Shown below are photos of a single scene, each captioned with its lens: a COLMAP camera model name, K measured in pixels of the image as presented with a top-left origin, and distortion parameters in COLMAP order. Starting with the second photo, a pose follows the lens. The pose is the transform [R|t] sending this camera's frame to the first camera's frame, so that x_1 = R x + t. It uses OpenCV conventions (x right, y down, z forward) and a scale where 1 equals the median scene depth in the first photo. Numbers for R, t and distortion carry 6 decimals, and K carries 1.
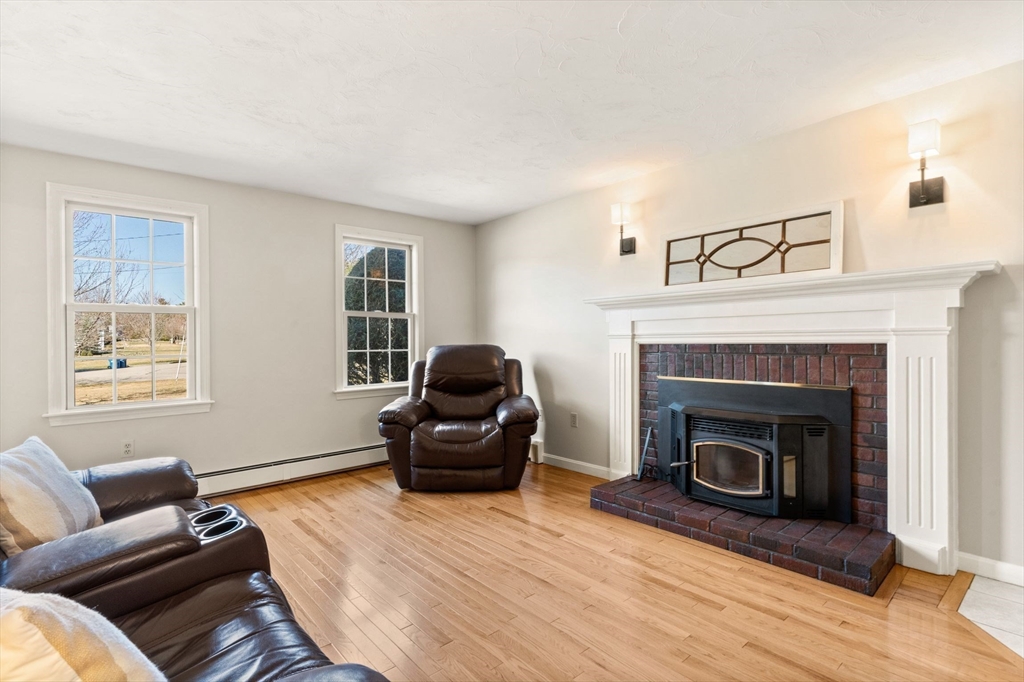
lens RADIAL K [[489.4, 0, 513.9], [0, 489.4, 340.6], [0, 0, 1]] dist [-0.003459, -0.001301]
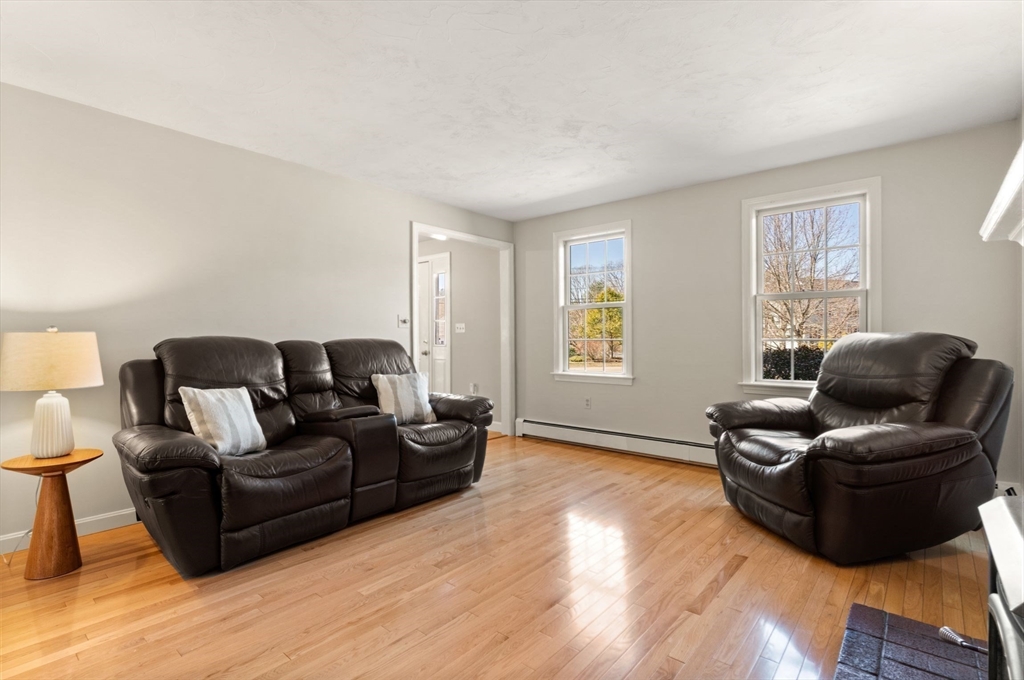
lens RADIAL K [[507.2, 0, 502.0], [0, 507.2, 331.6], [0, 0, 1]] dist [0.002519, 0.000586]
pose [[0.111639, 0.005431, -0.993734, 0.684964], [0.009961, 0.999929, 0.006584, -0.003294], [0.993699, -0.010634, 0.111577, 0.579588]]
